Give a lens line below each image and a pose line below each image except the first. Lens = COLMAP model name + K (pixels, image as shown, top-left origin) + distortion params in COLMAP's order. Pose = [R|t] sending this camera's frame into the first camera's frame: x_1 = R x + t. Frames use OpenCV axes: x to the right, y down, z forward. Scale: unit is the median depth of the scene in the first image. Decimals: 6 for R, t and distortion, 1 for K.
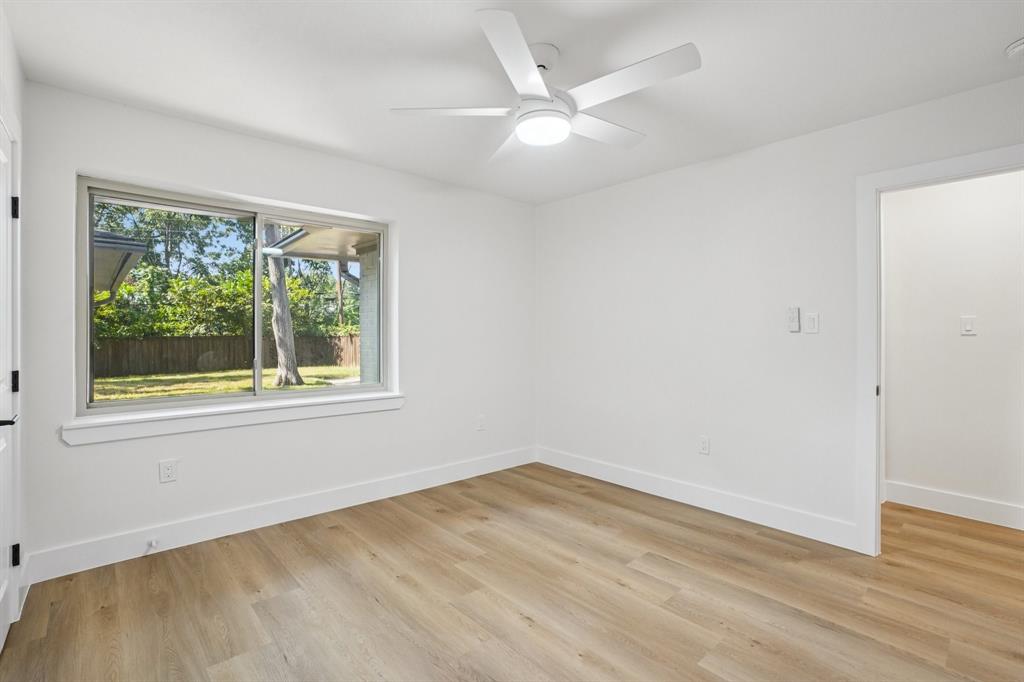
lens RADIAL K [[491.7, 0, 504.7], [0, 491.7, 329.6], [0, 0, 1]] dist [-0.059201, 0.028741]
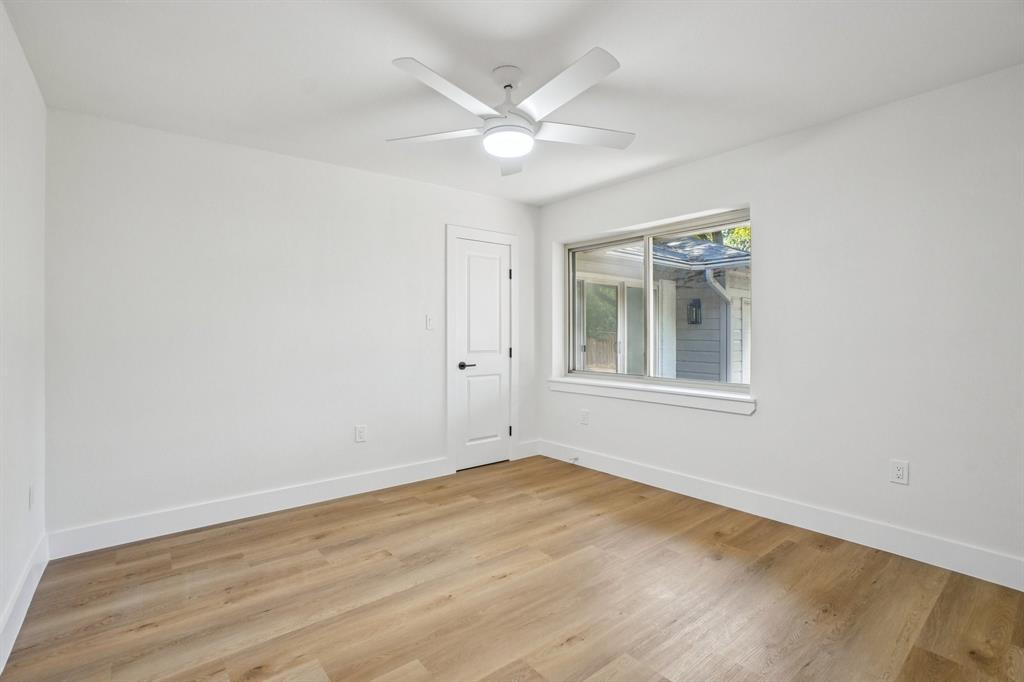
lens RADIAL K [[491.7, 0, 504.7], [0, 491.7, 329.6], [0, 0, 1]] dist [-0.059201, 0.028741]
pose [[-0.059879, -0.007503, -0.998177, 0.861534], [0.002192, 0.999968, -0.007648, 0.015872], [0.998203, -0.002646, -0.059861, 0.770874]]
